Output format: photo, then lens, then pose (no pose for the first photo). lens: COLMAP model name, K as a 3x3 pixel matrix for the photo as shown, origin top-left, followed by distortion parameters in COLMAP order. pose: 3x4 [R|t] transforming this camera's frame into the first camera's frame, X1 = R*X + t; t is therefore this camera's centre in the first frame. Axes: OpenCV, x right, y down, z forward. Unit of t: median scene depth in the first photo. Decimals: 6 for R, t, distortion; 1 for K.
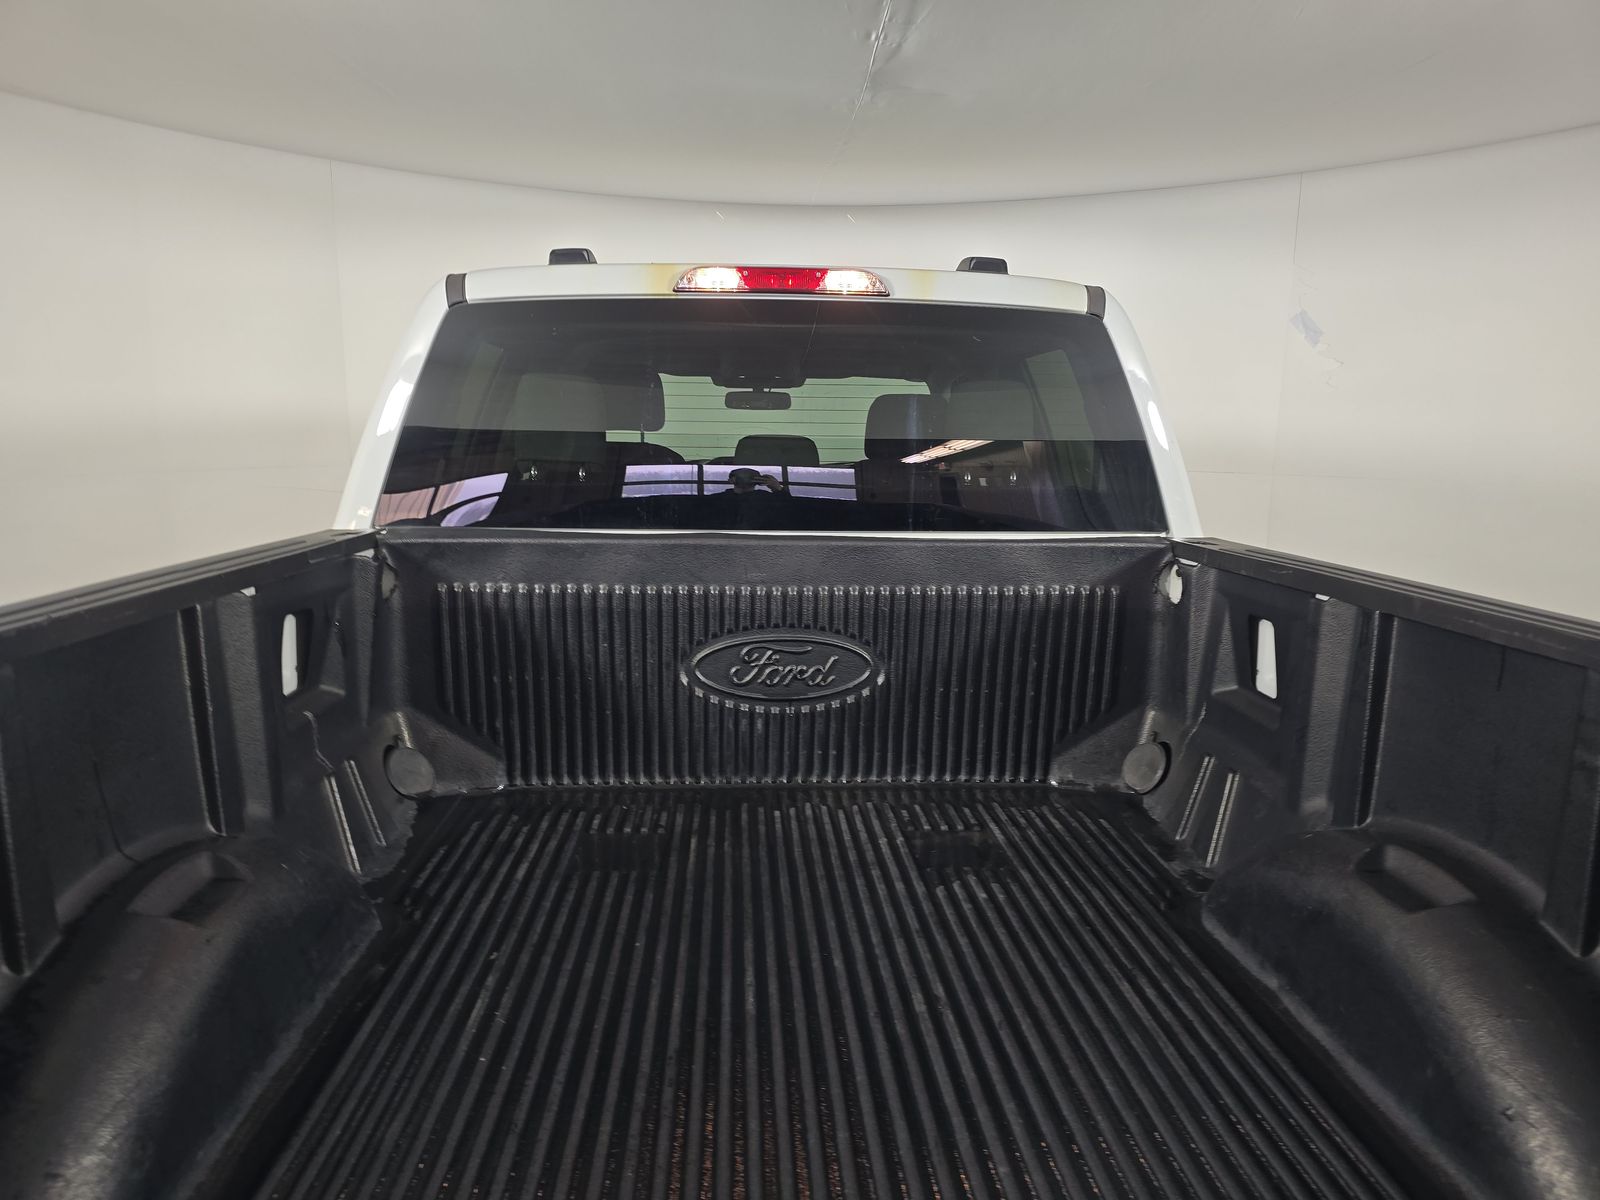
lens RADIAL K [[1098.2, 0, 800.0], [0, 1098.2, 600.0], [0, 0, 1]] dist [0.035319, -0.047479]
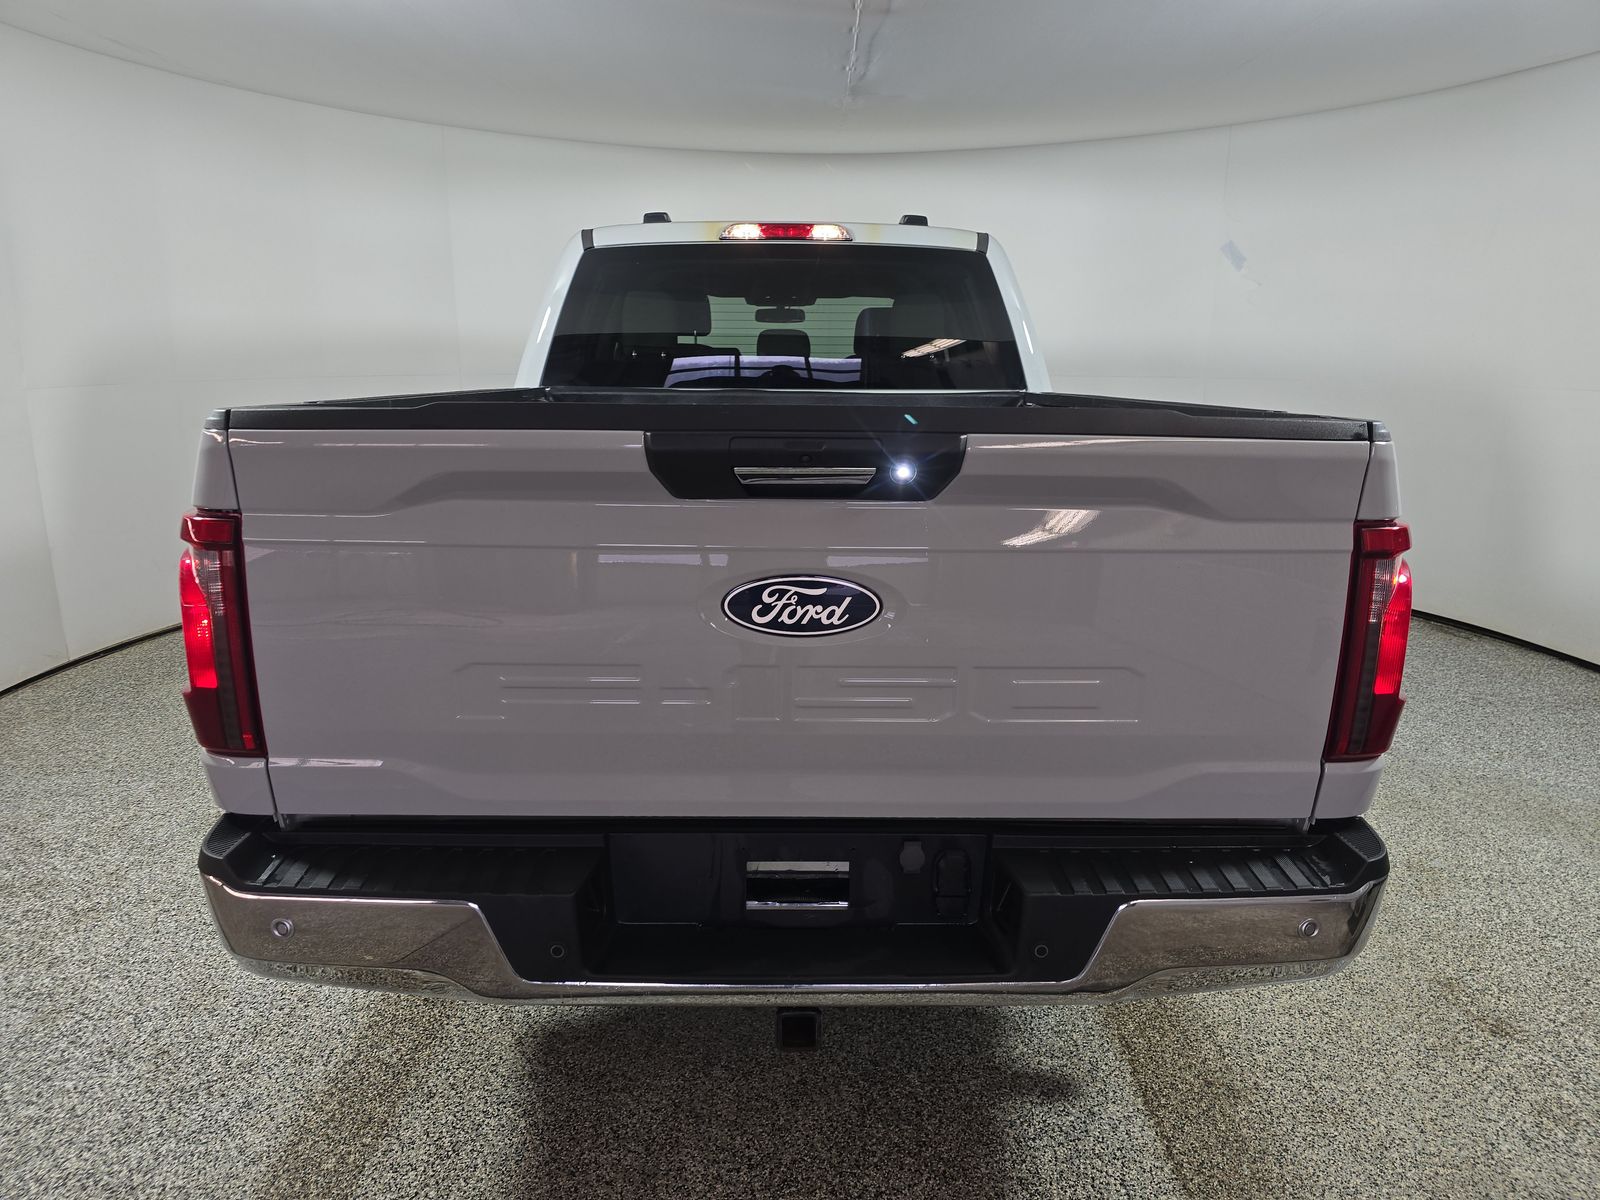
lens RADIAL K [[1098.2, 0, 800.0], [0, 1098.2, 600.0], [0, 0, 1]] dist [0.035319, -0.047479]
pose [[0.999407, 0.002338, -0.034358, 0.059081], [-0.000269, 0.998192, 0.060105, 0.148936], [0.034436, -0.060060, 0.997601, -0.630564]]
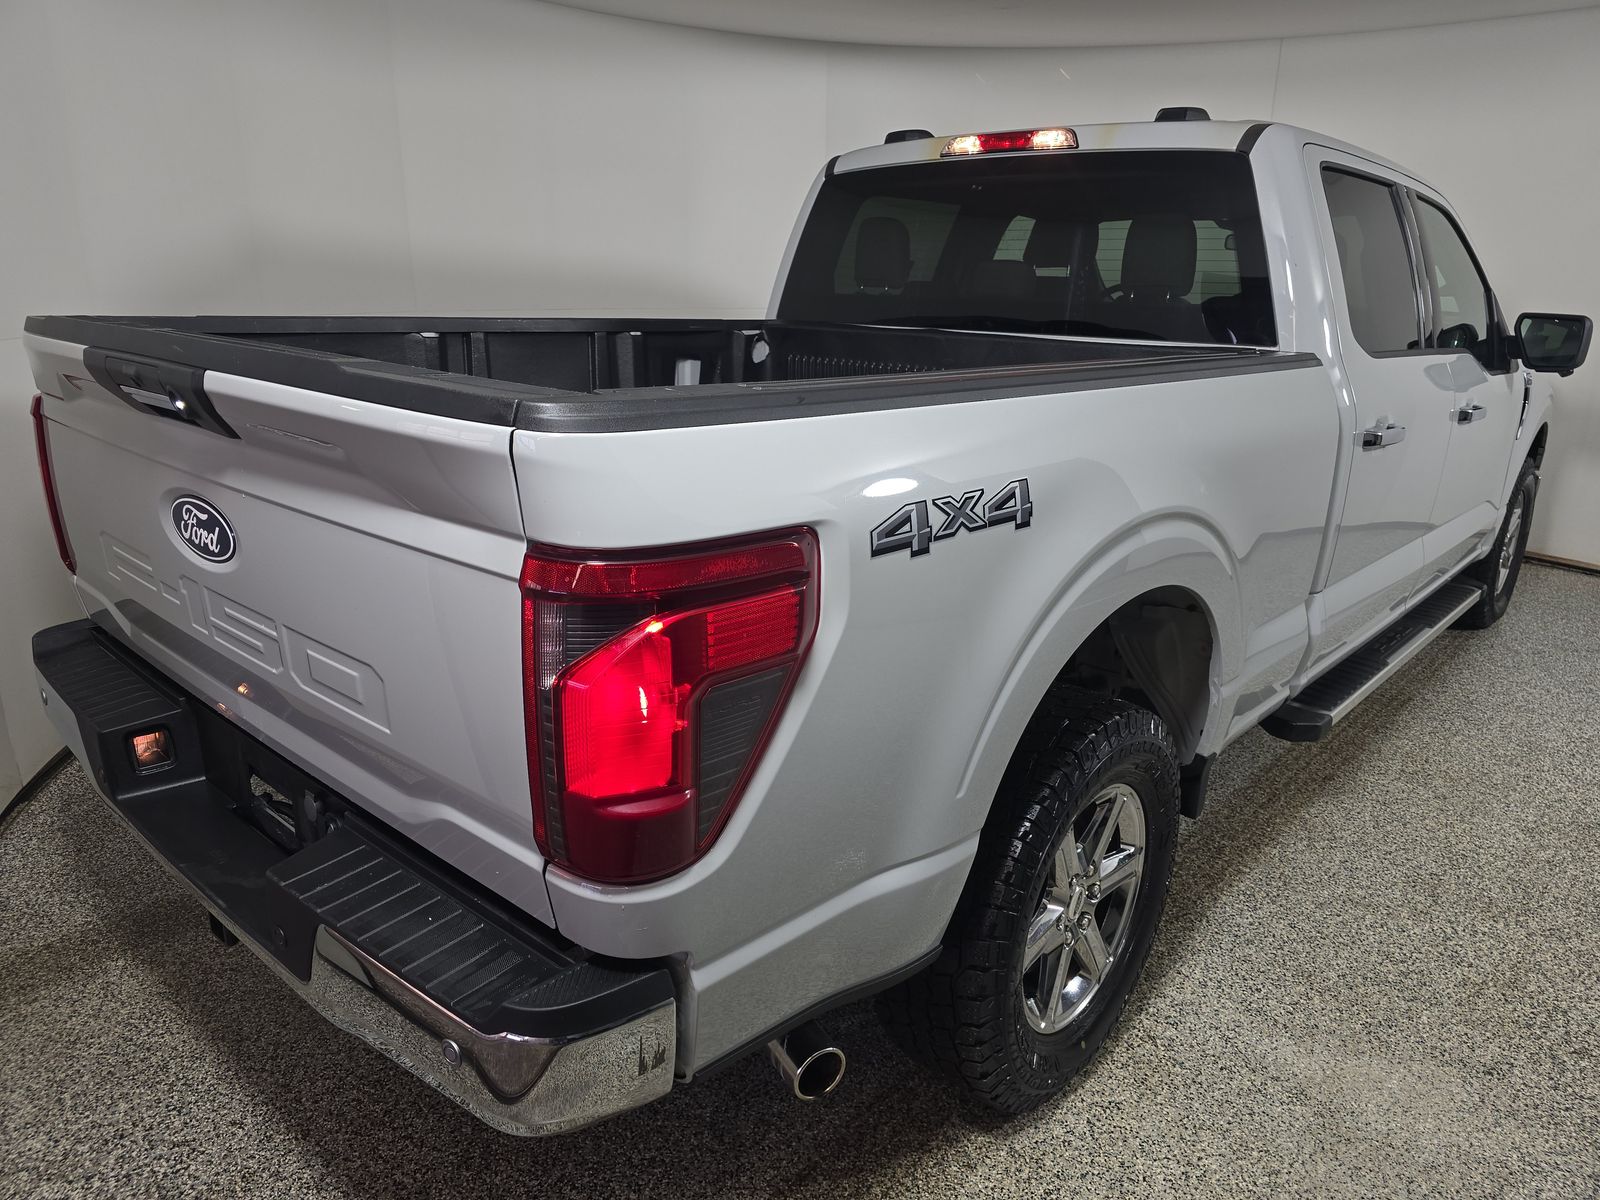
lens RADIAL K [[1098.2, 0, 800.0], [0, 1098.2, 600.0], [0, 0, 1]] dist [0.035319, -0.047479]
pose [[0.696926, 0.205982, -0.686925, 0.821617], [-0.129861, 0.978276, 0.161596, 0.072691], [0.705288, -0.023416, 0.708535, -0.153981]]
